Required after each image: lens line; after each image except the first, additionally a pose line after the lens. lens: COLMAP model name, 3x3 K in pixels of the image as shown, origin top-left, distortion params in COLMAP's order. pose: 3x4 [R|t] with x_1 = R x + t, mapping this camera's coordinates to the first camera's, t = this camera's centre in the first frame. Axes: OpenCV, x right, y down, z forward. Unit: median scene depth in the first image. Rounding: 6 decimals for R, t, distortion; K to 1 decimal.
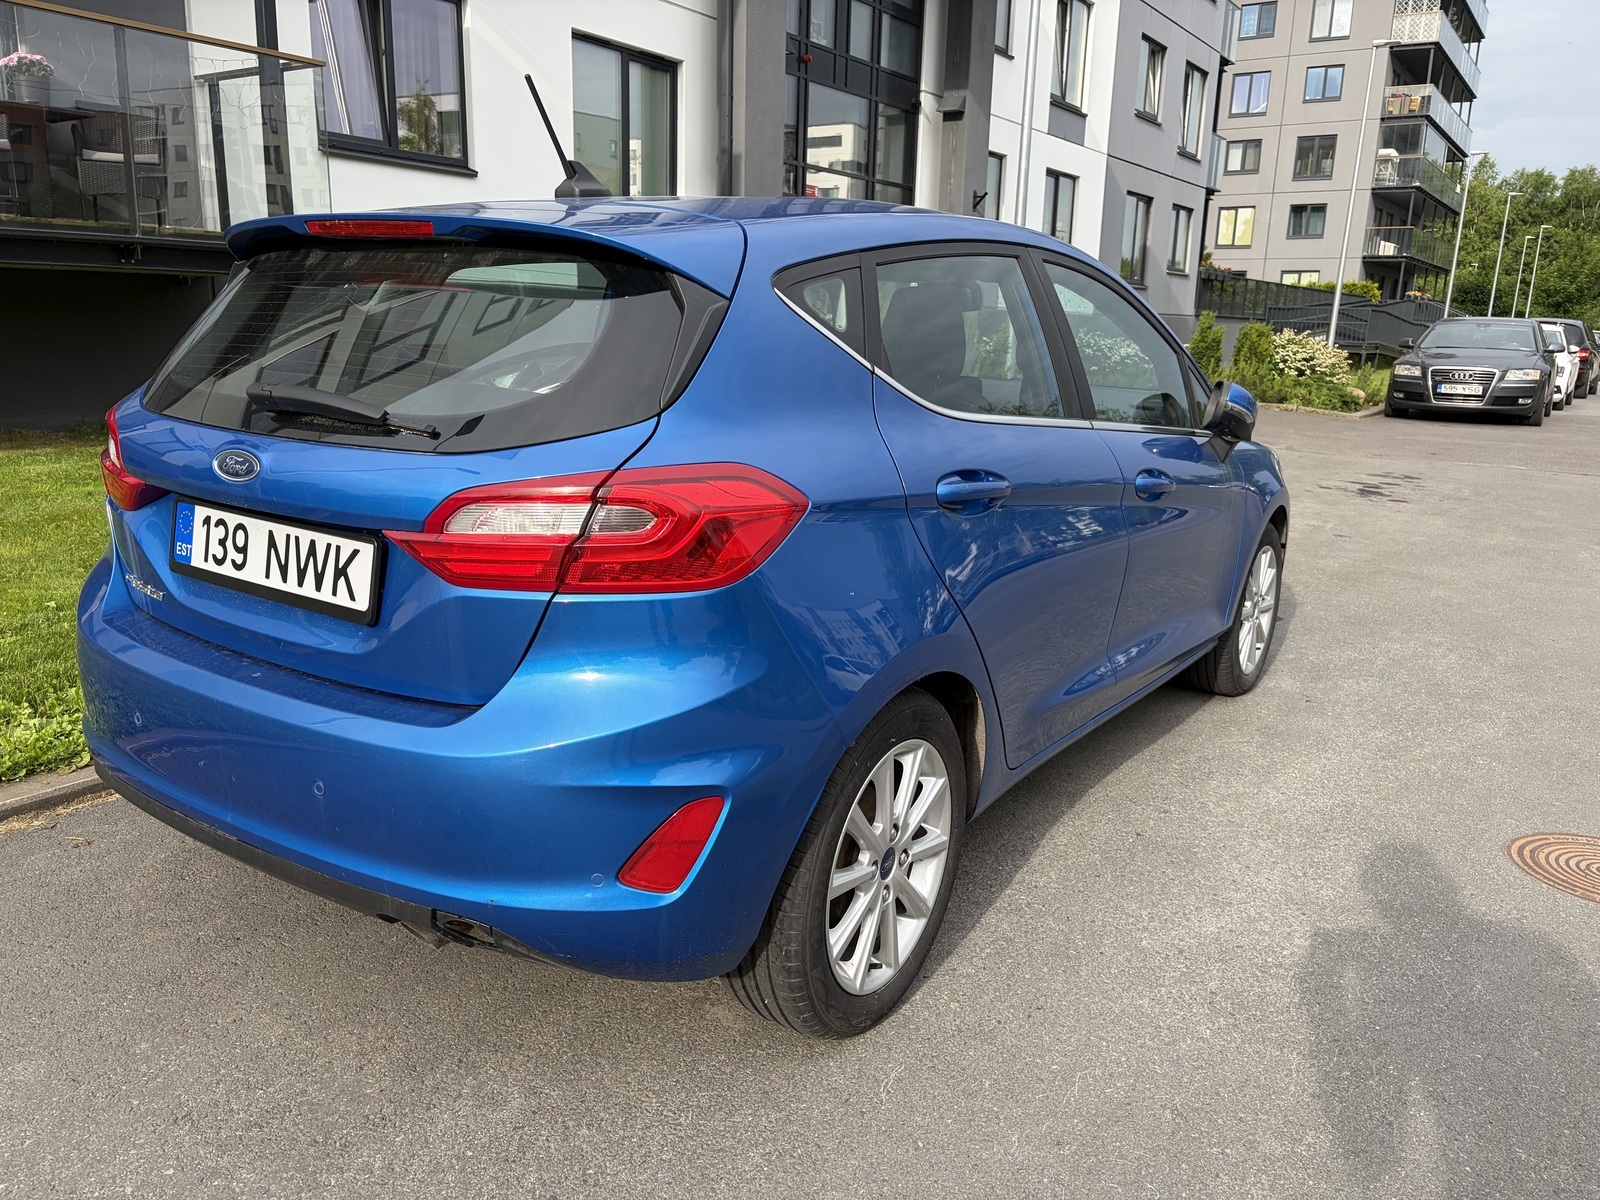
lens RADIAL K [[1210.2, 0, 790.6], [0, 1210.2, 606.5], [0, 0, 1]] dist [0.038830, -0.022156]
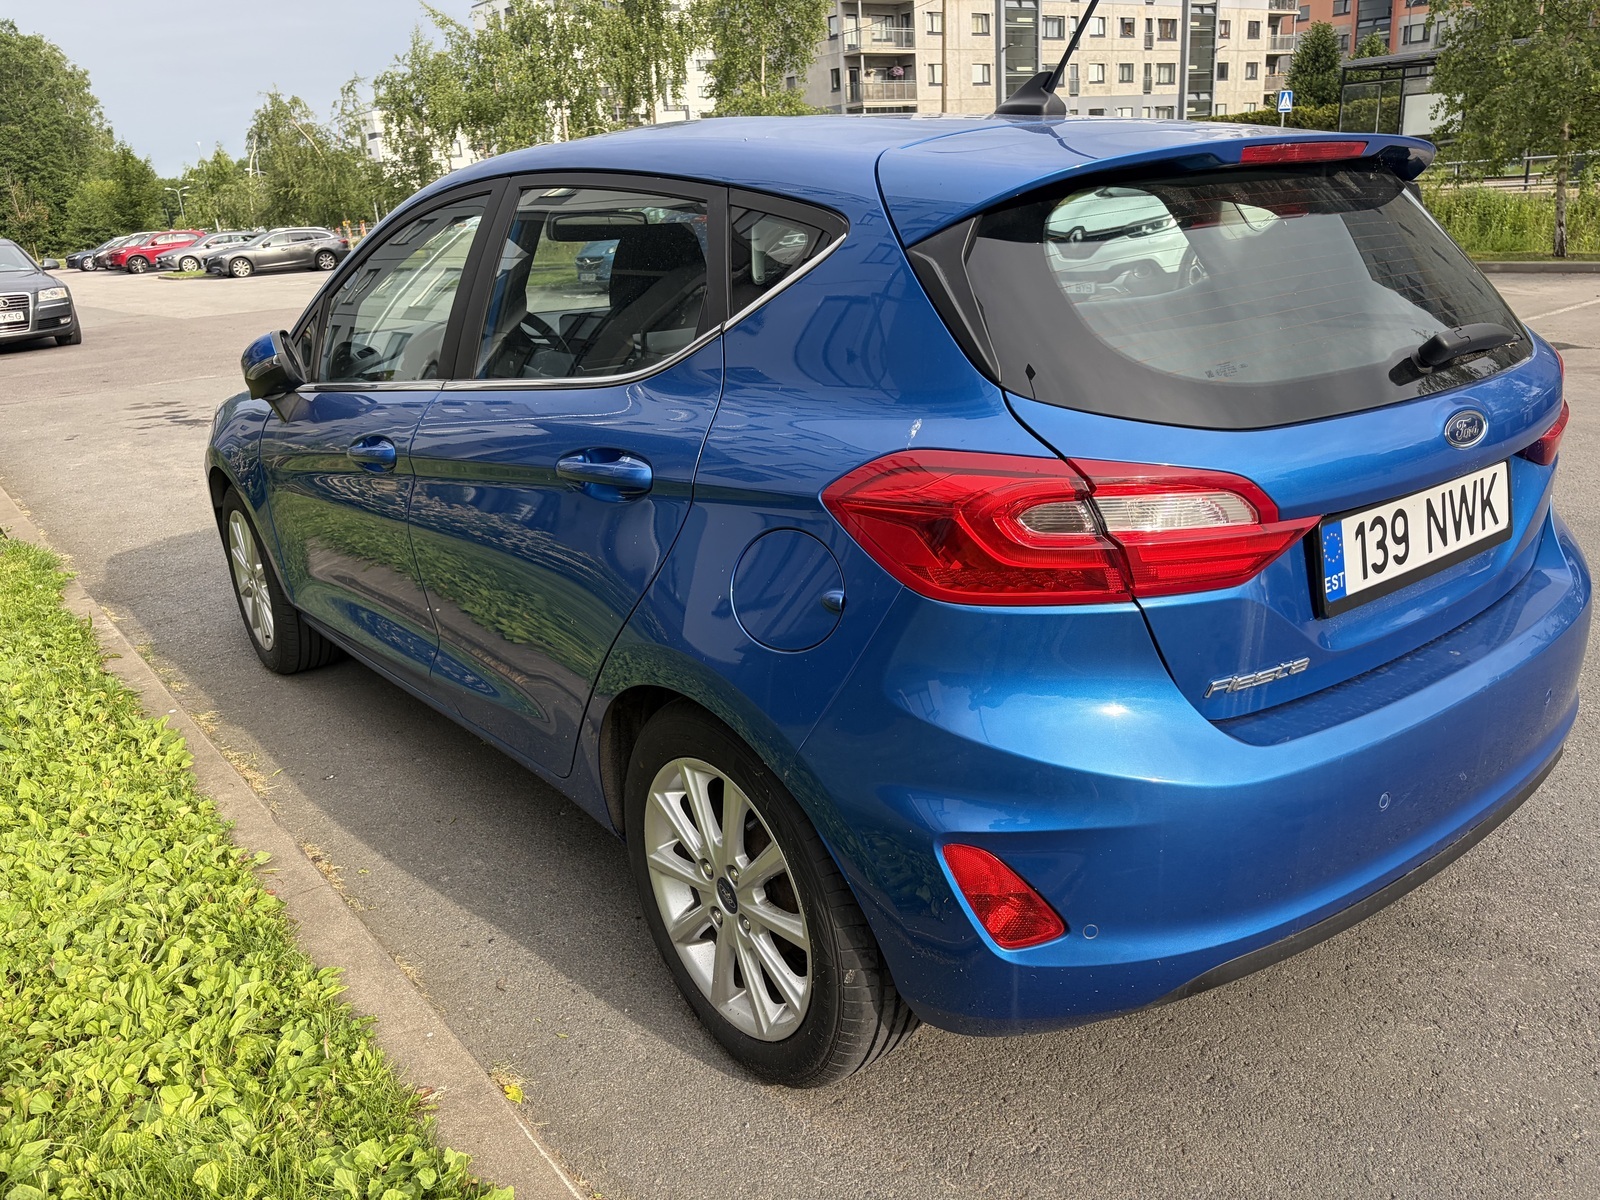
lens RADIAL K [[1210.2, 0, 794.6], [0, 1210.2, 588.7], [0, 0, 1]] dist [0.038830, -0.022156]
pose [[0.307081, -0.341508, 0.888298, -1.336450], [0.295466, 0.921484, 0.252125, -0.351752], [-0.904655, 0.185039, 0.383875, 1.048052]]
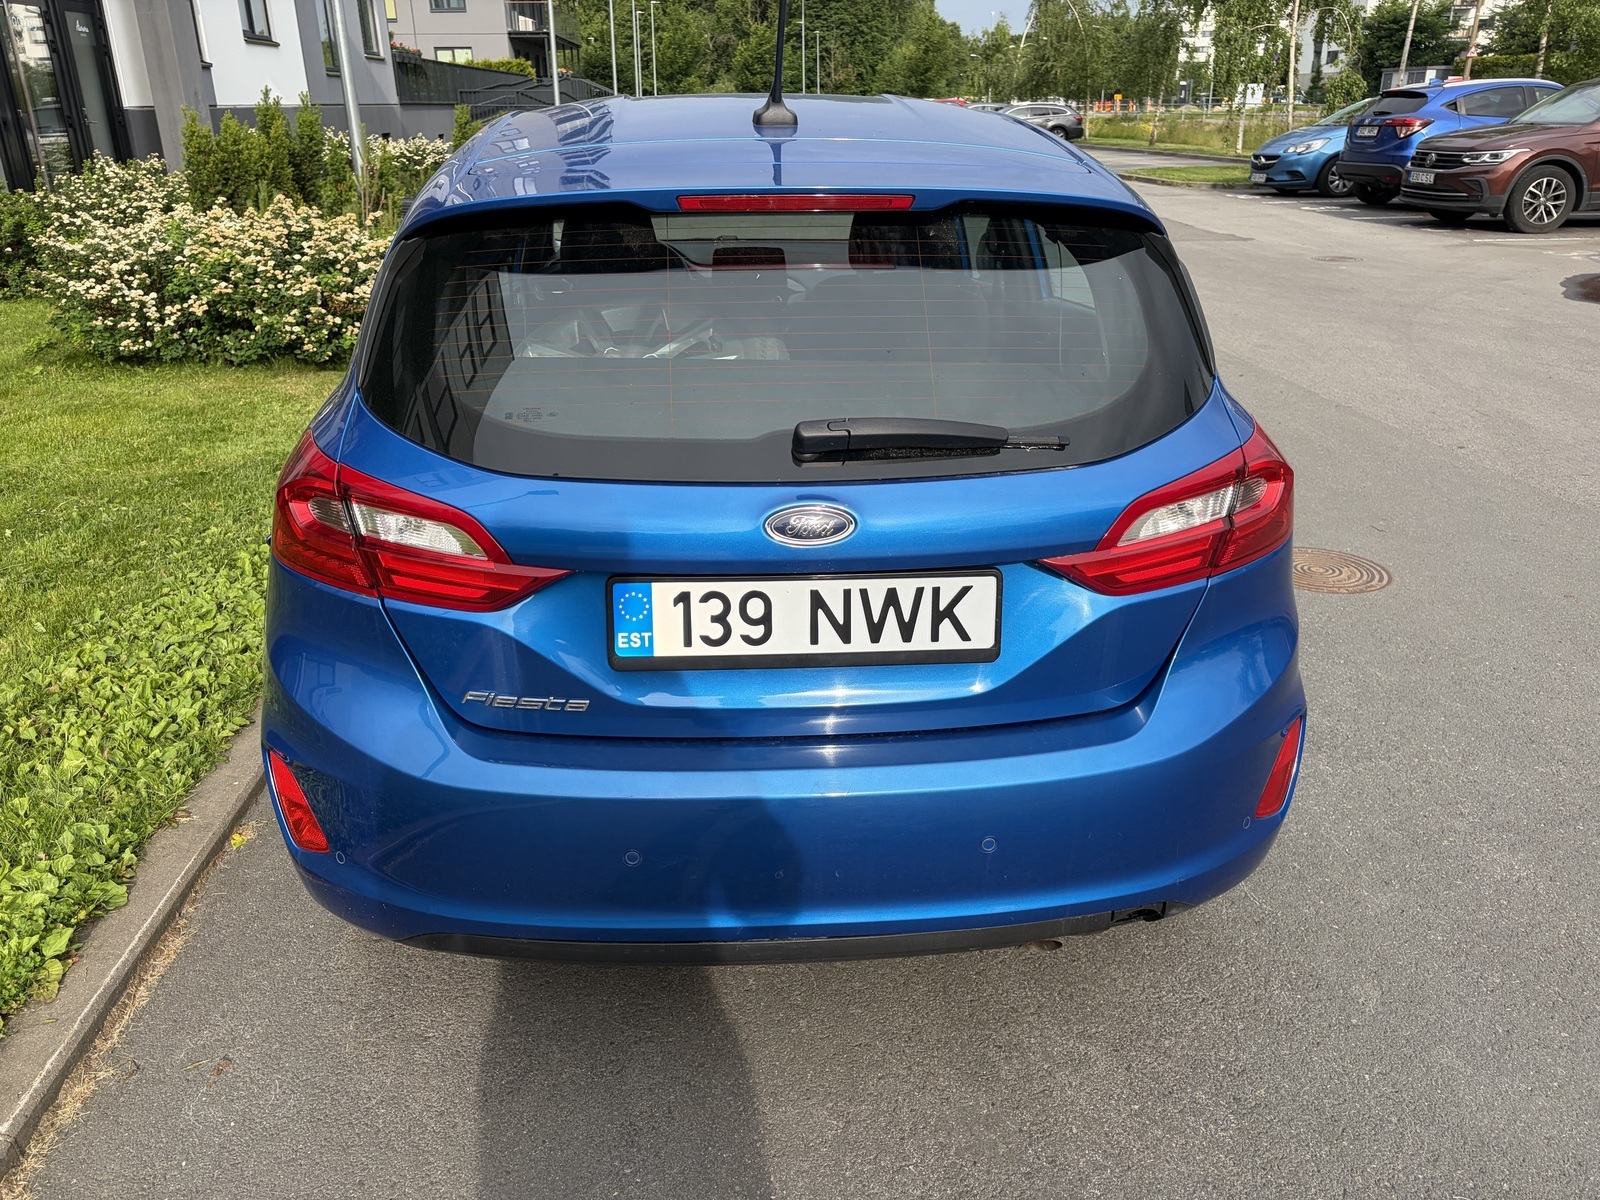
lens RADIAL K [[1210.2, 0, 792.9], [0, 1210.2, 595.9], [0, 0, 1]] dist [0.038830, -0.022156]
pose [[0.788539, -0.266320, 0.554329, -0.874374], [0.176391, 0.961440, 0.210995, -0.230373], [-0.589146, -0.068599, 0.805109, 0.315947]]
